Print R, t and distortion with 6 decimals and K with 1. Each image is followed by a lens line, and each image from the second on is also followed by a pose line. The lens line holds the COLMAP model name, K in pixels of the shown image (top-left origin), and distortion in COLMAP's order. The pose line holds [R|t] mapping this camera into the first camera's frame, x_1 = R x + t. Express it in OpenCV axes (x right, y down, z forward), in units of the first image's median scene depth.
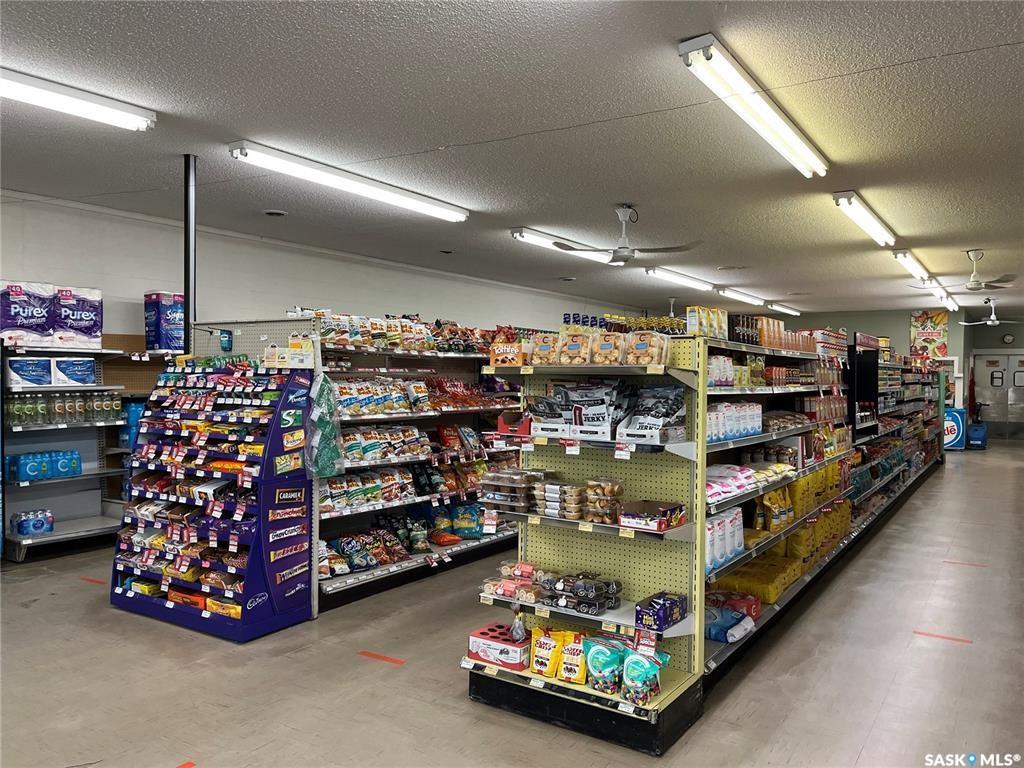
lens RADIAL K [[778.0, 0, 508.0], [0, 778.0, 383.4], [0, 0, 1]] dist [0.057149, -0.073665]
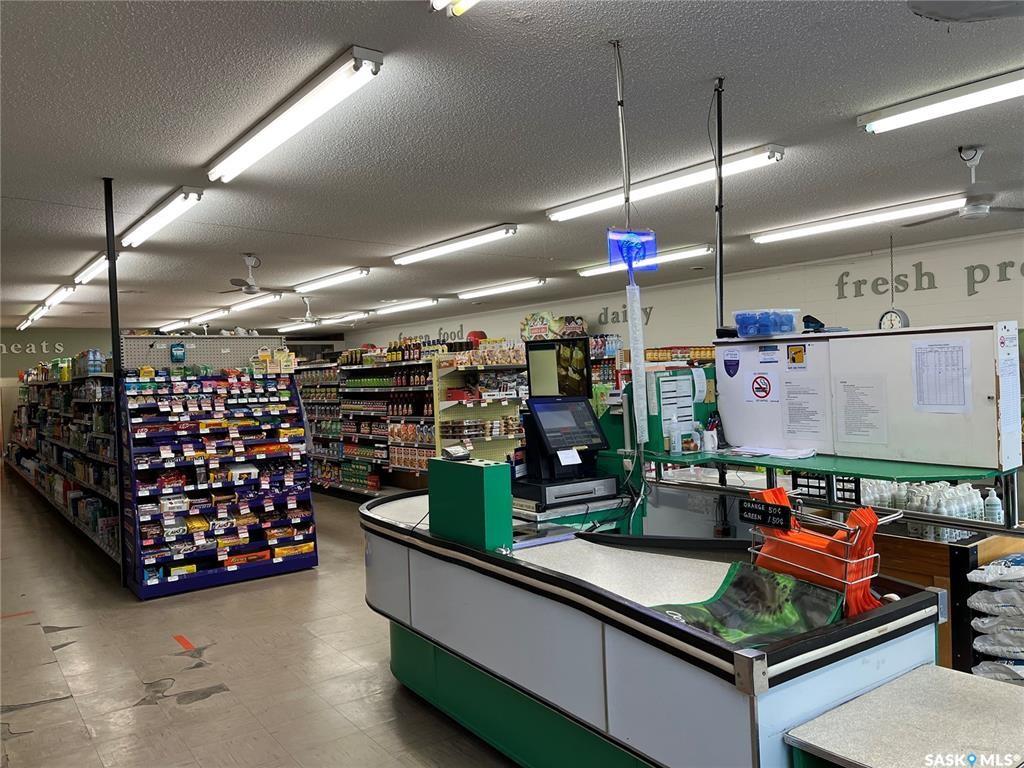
lens RADIAL K [[778.0, 0, 516.6], [0, 778.0, 379.2], [0, 0, 1]] dist [0.057149, -0.073665]
pose [[0.348220, -0.032612, 0.936846, -1.414847], [0.049911, 0.998622, 0.016211, -0.011005], [-0.936083, 0.041113, 0.349368, 0.145034]]
